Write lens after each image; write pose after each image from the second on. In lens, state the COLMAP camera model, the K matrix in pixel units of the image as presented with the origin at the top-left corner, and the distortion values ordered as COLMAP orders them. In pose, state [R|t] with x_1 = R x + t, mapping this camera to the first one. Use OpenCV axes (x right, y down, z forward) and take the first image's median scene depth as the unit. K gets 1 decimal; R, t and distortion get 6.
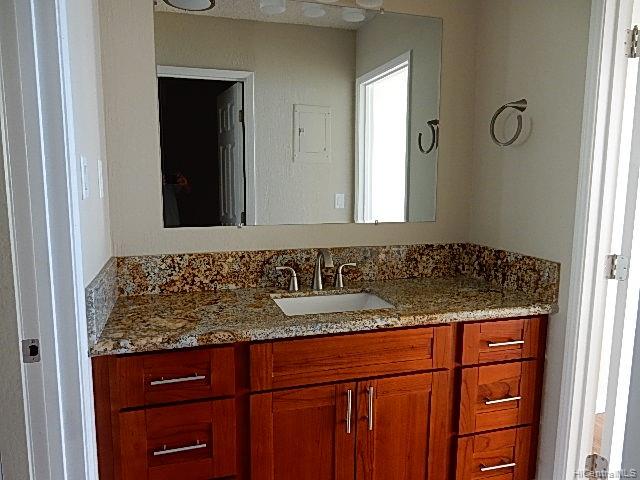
lens RADIAL K [[479.8, 0, 319.2], [0, 479.8, 240.3], [0, 0, 1]] dist [0.039727, -0.029579]
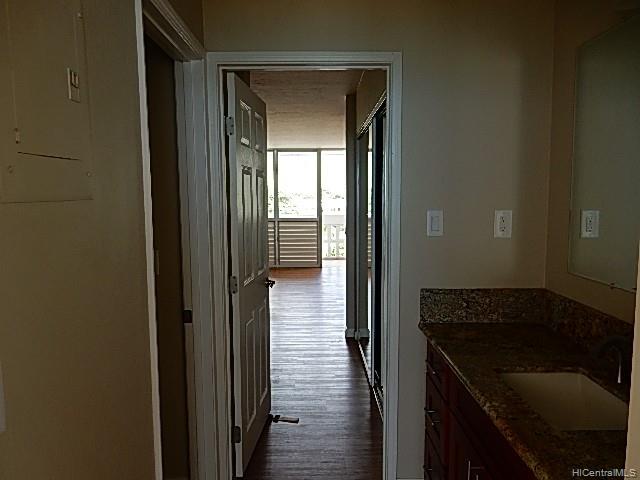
lens RADIAL K [[479.8, 0, 319.6], [0, 479.8, 240.2], [0, 0, 1]] dist [0.039727, -0.029579]
pose [[-0.281094, 0.086692, -0.955757, 0.830608], [-0.129284, 0.983412, 0.127224, -0.159132], [0.950932, 0.159326, -0.265223, 0.745652]]
